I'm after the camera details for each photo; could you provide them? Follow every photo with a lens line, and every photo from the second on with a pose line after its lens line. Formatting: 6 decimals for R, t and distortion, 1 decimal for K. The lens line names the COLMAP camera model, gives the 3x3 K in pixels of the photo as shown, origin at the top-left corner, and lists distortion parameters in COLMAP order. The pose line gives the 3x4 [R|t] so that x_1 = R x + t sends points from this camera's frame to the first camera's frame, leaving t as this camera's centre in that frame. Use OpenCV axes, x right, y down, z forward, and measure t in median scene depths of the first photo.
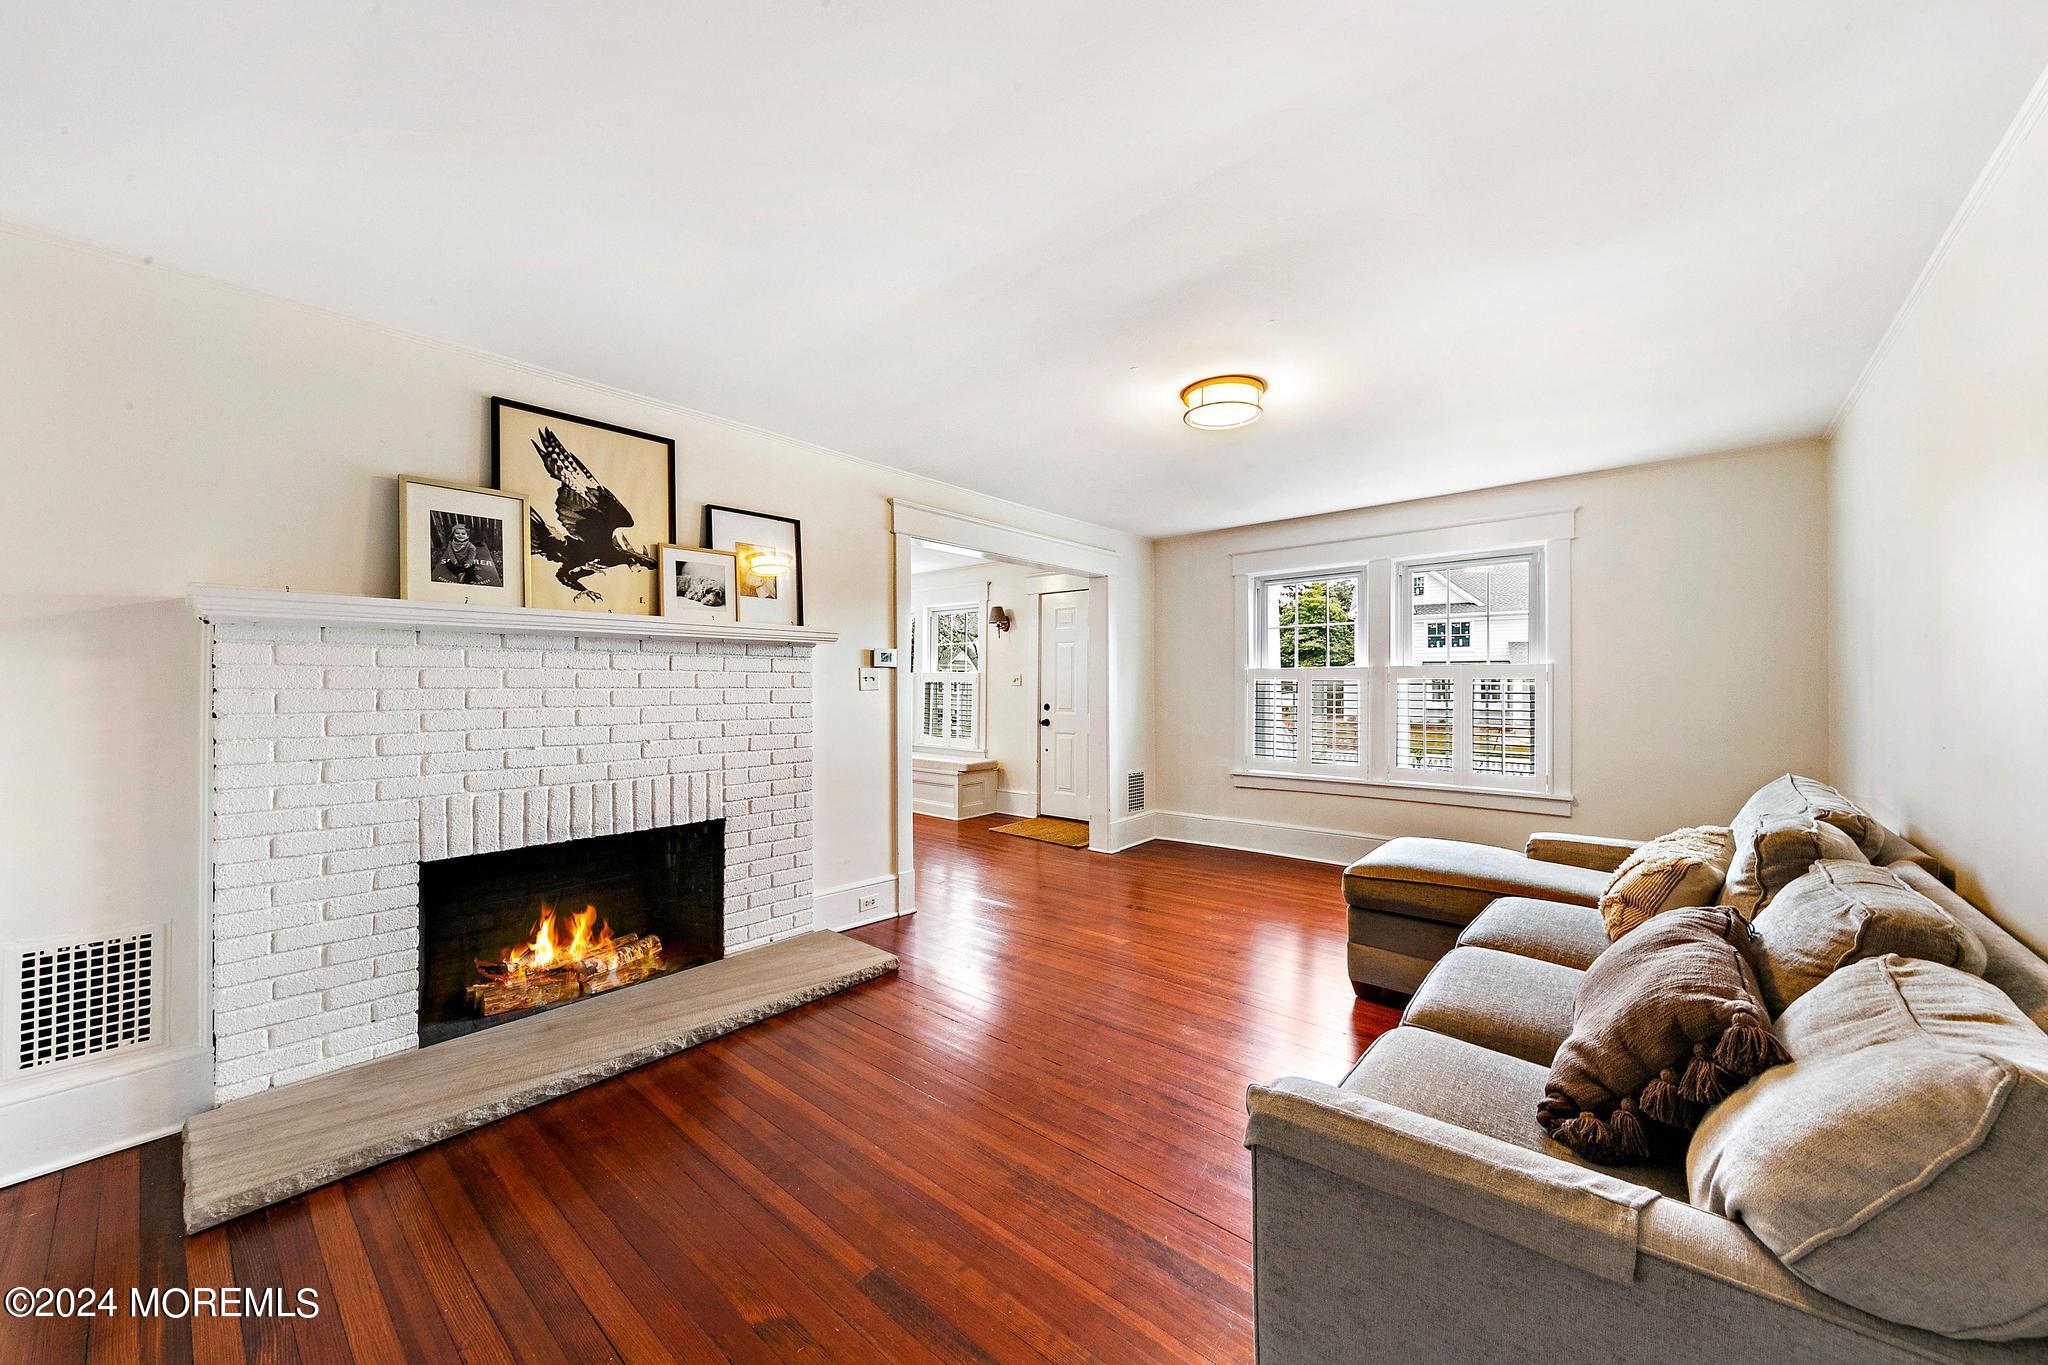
lens RADIAL K [[737.9, 0, 1034.8], [0, 737.9, 680.9], [0, 0, 1]] dist [0.009139, 0.000045]
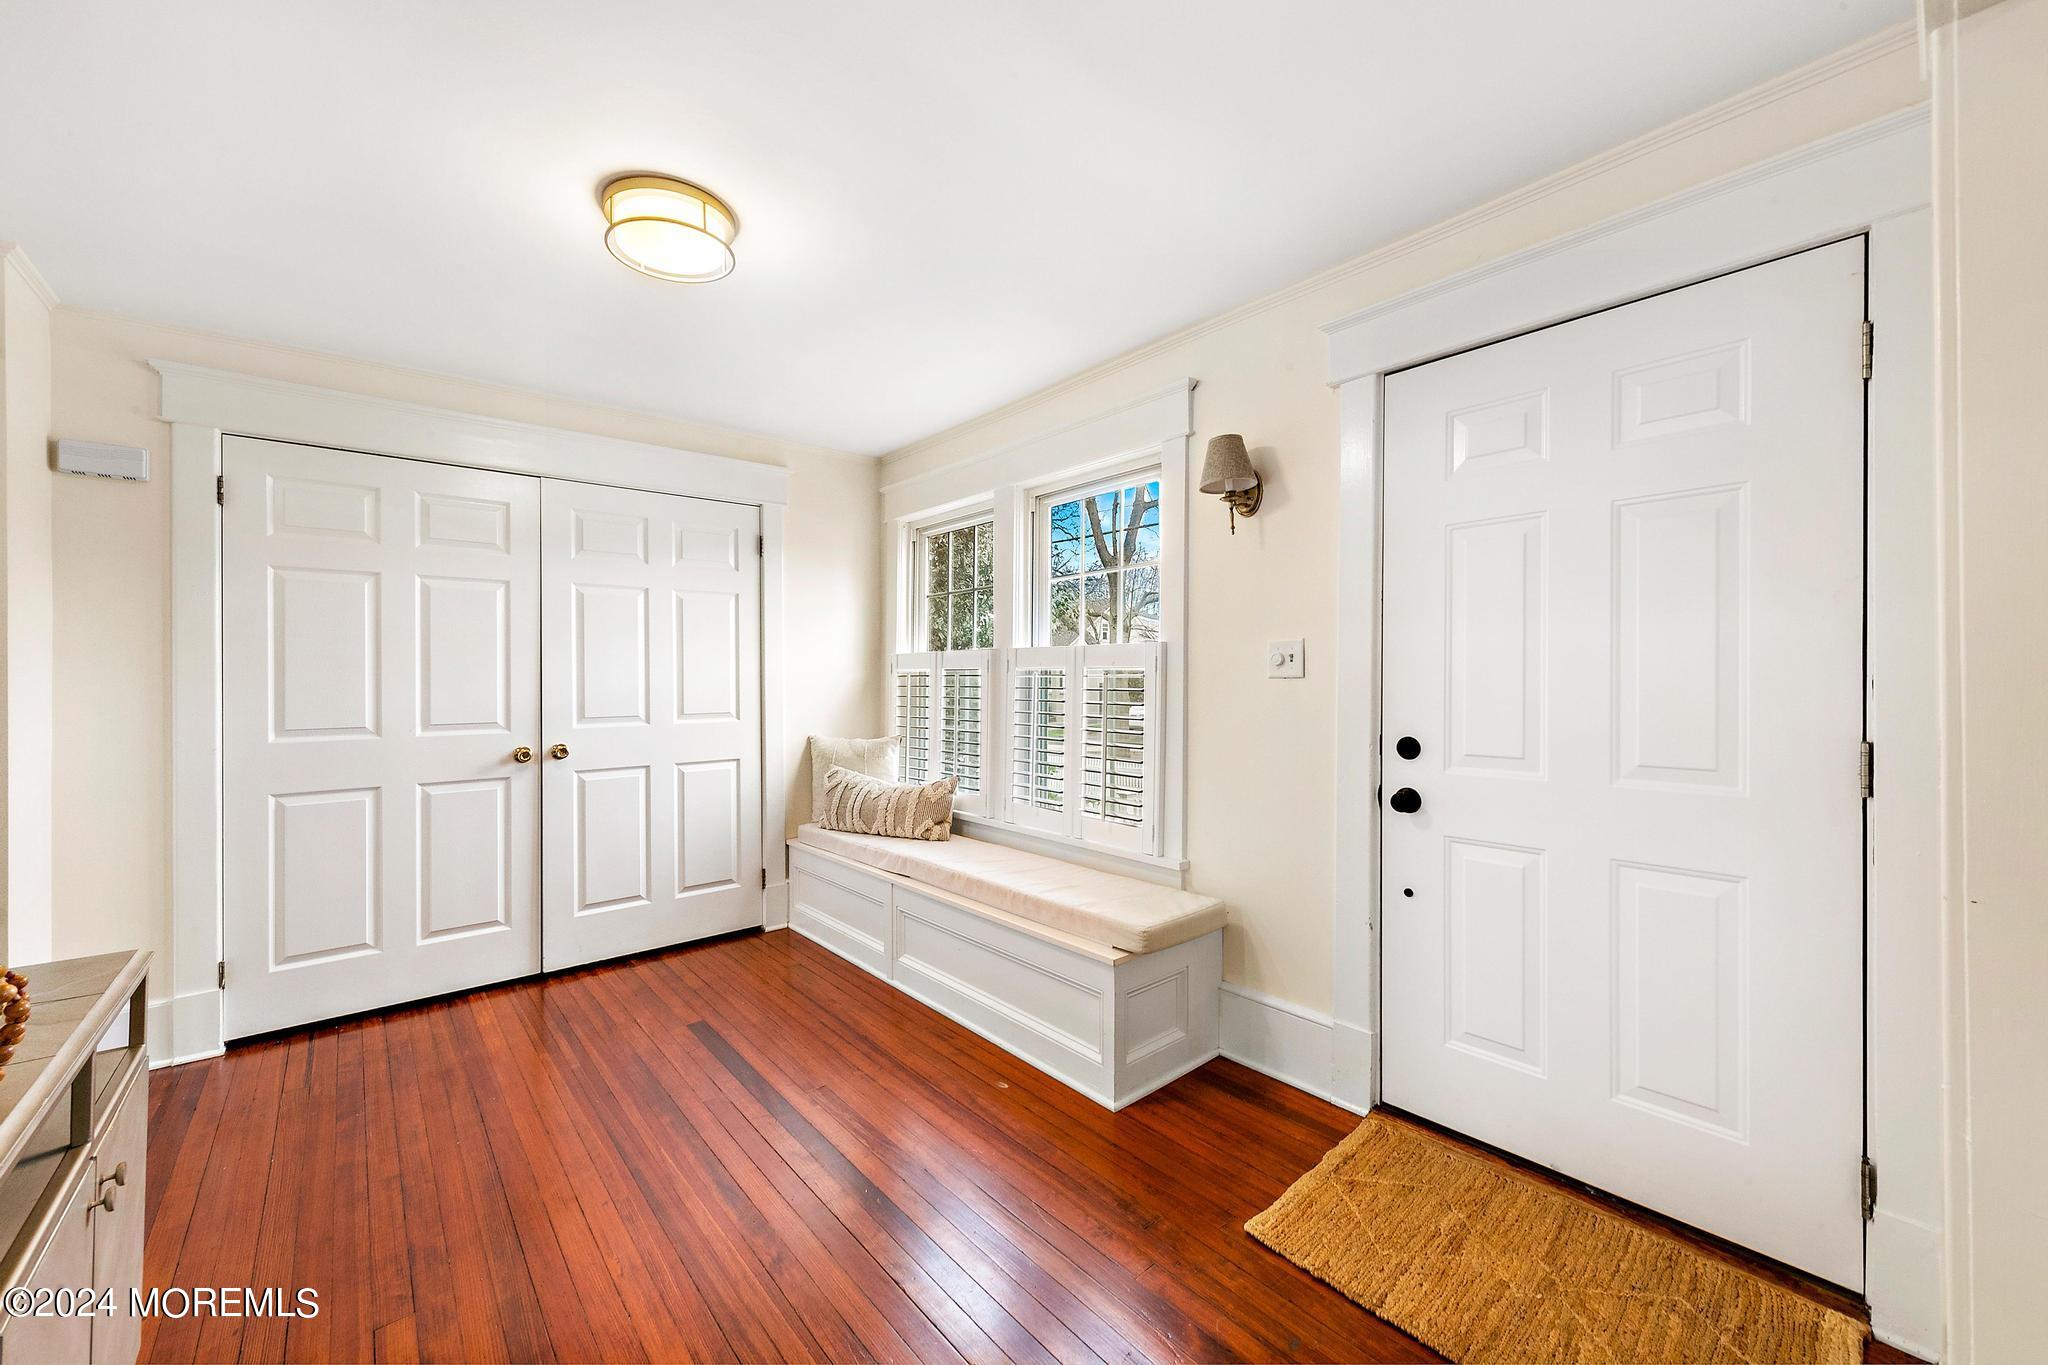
lens RADIAL K [[793.0, 0, 1029.9], [0, 793.0, 682.2], [0, 0, 1]] dist [-0.001844, -0.000089]
pose [[0.986736, -0.003998, -0.162287, -0.082254], [0.004322, 0.999989, 0.001644, 0.007100], [0.162279, -0.002324, 0.986742, 0.647481]]
